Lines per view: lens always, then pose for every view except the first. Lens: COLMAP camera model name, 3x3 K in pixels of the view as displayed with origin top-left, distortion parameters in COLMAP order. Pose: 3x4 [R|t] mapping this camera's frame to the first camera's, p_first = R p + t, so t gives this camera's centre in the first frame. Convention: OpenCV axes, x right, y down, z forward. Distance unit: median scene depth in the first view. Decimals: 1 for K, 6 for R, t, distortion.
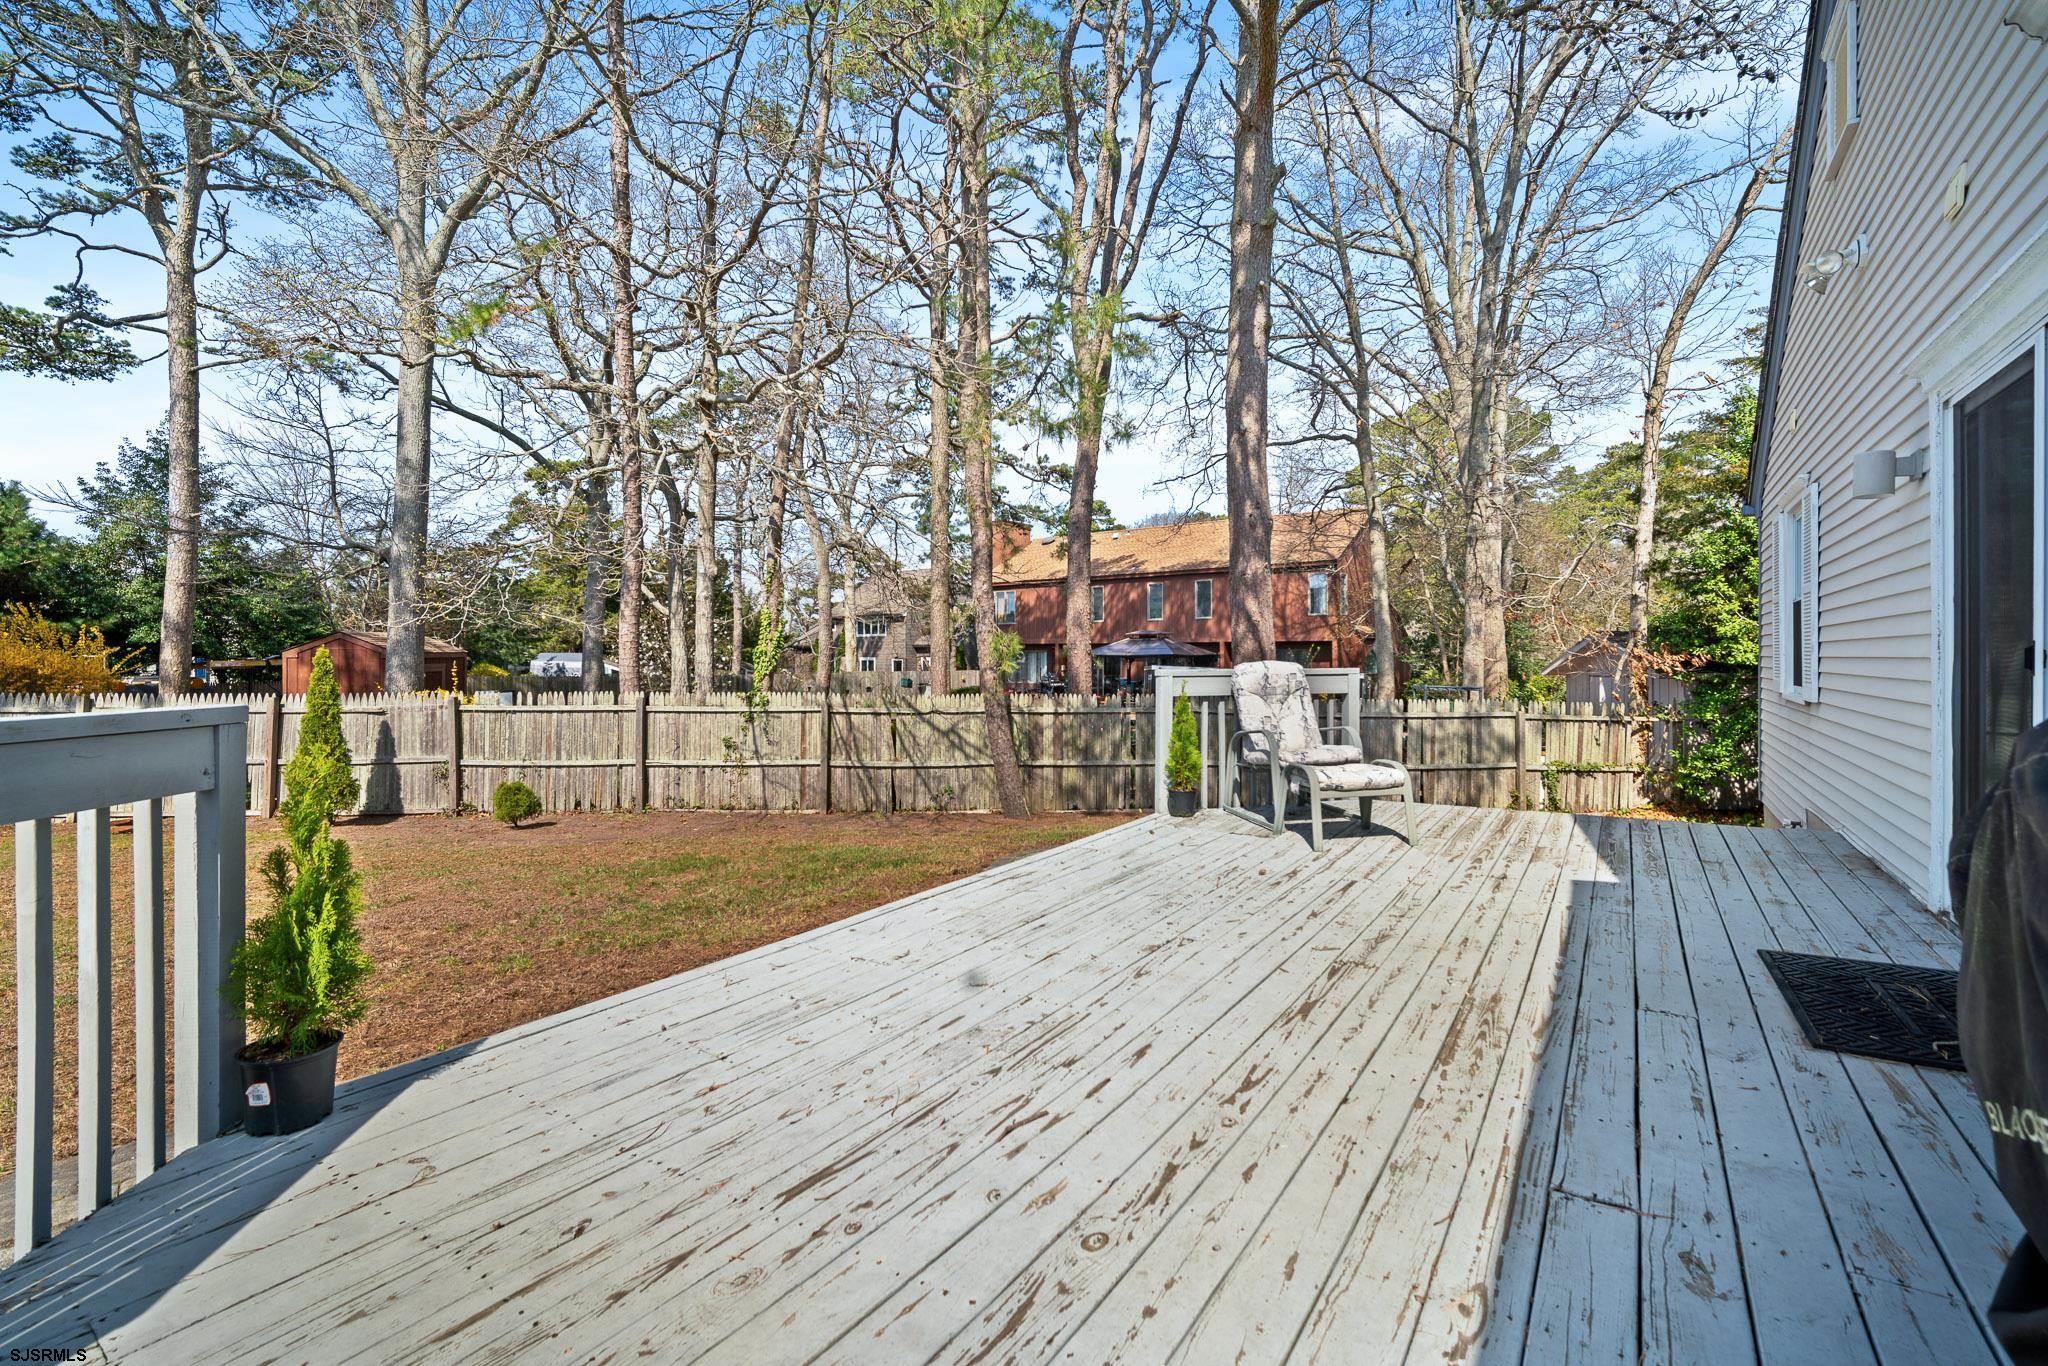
lens RADIAL K [[903.7, 0, 1025.6], [0, 903.7, 656.8], [0, 0, 1]] dist [-0.016626, 0.004762]
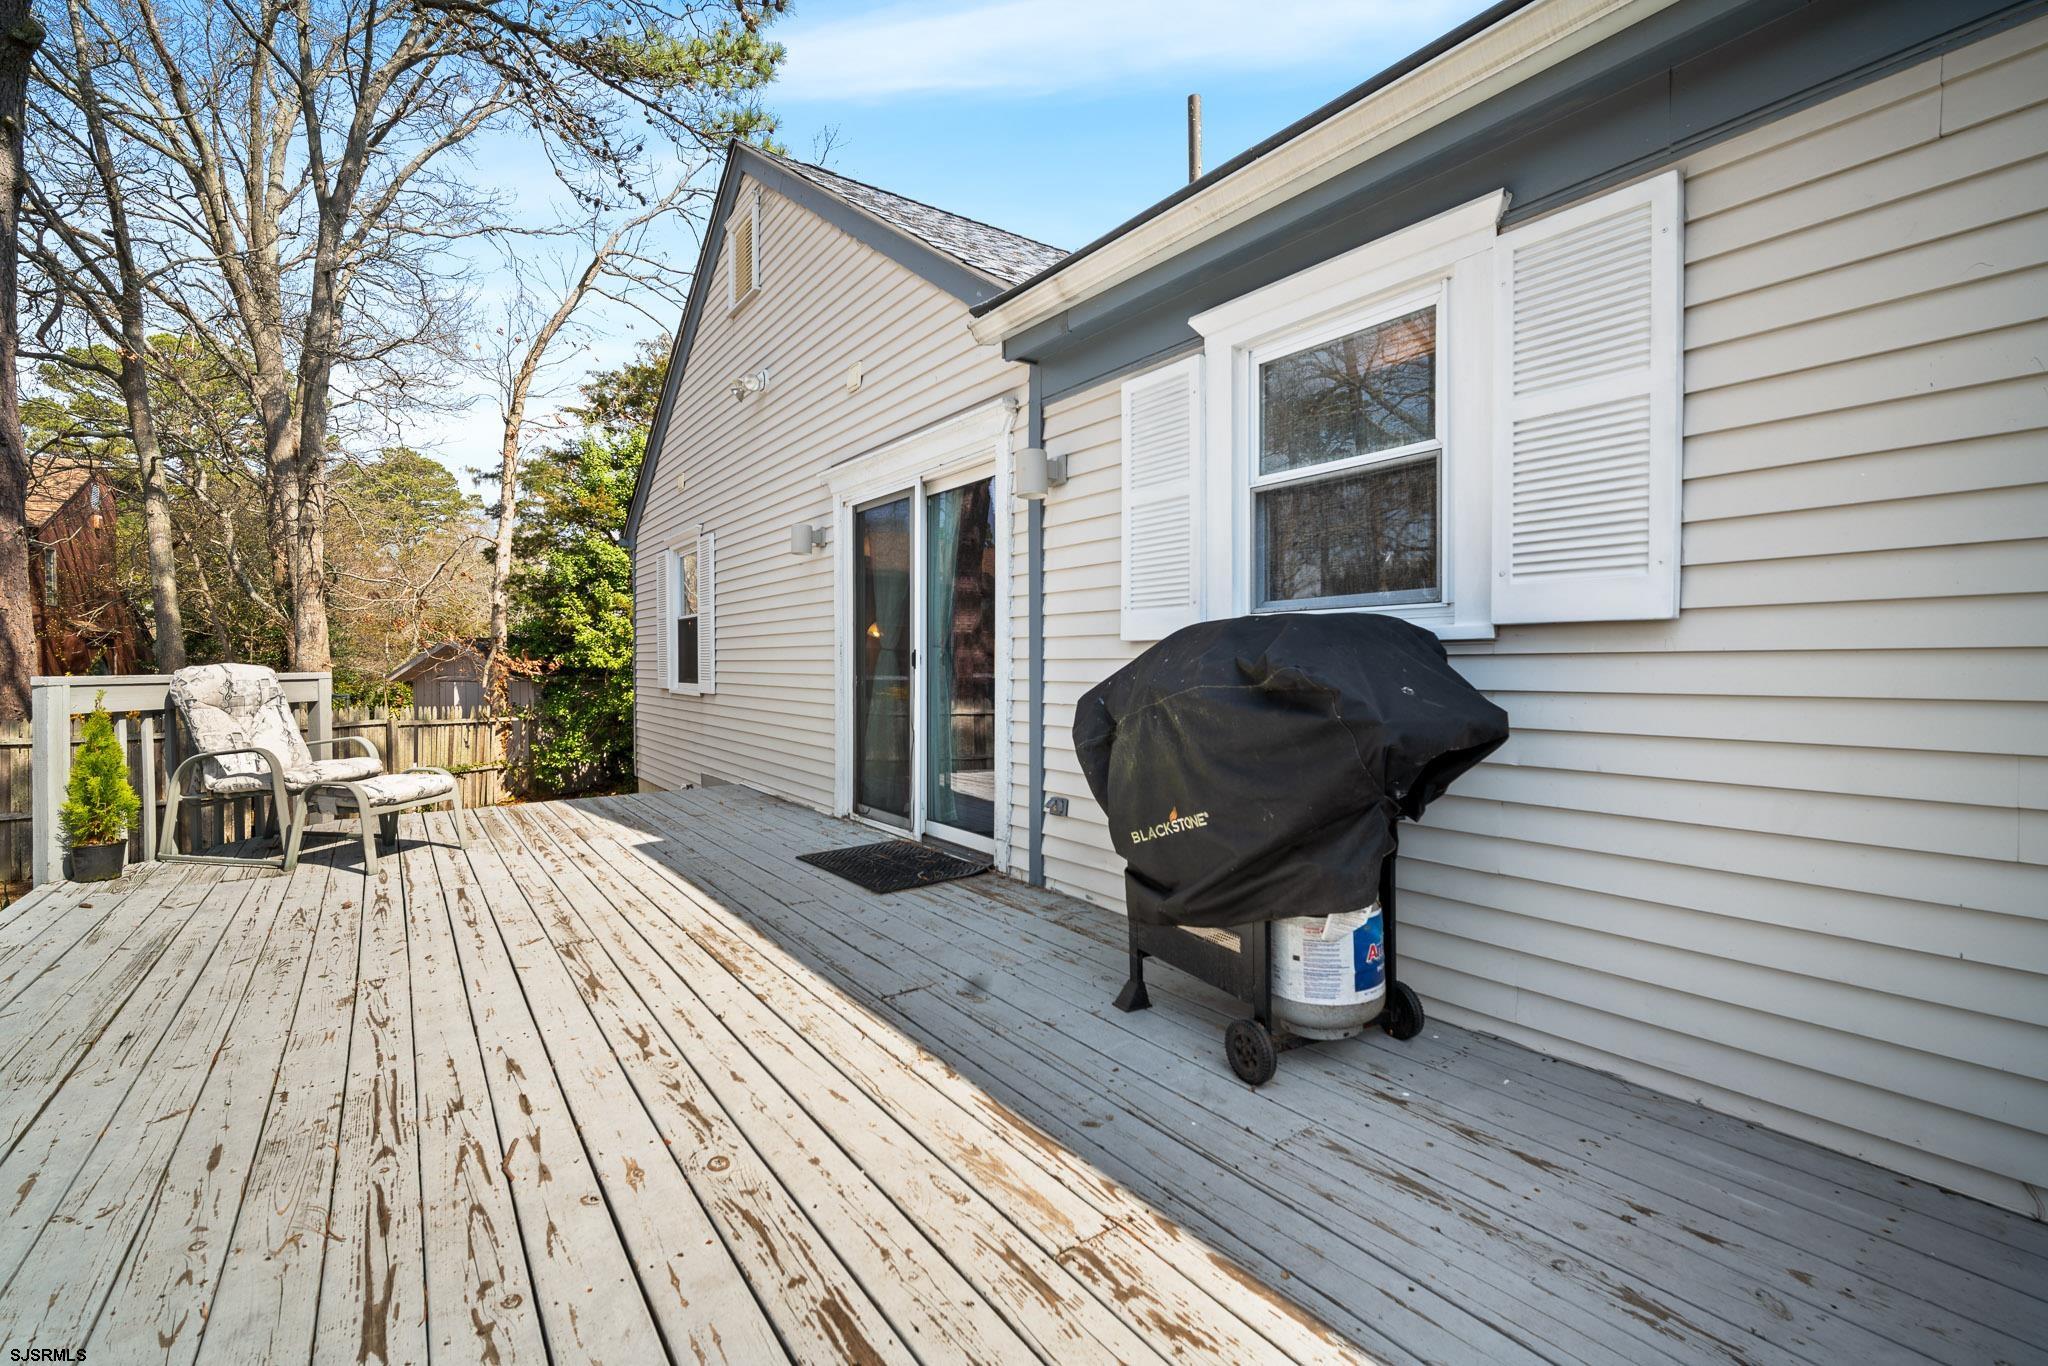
lens RADIAL K [[903.7, 0, 1017.8], [0, 903.7, 670.8], [0, 0, 1]] dist [-0.016626, 0.004762]
pose [[0.364767, -0.008099, 0.931064, -0.435053], [0.000479, 0.999964, 0.008510, 0.008612], [-0.931099, -0.002658, 0.364758, 0.120466]]
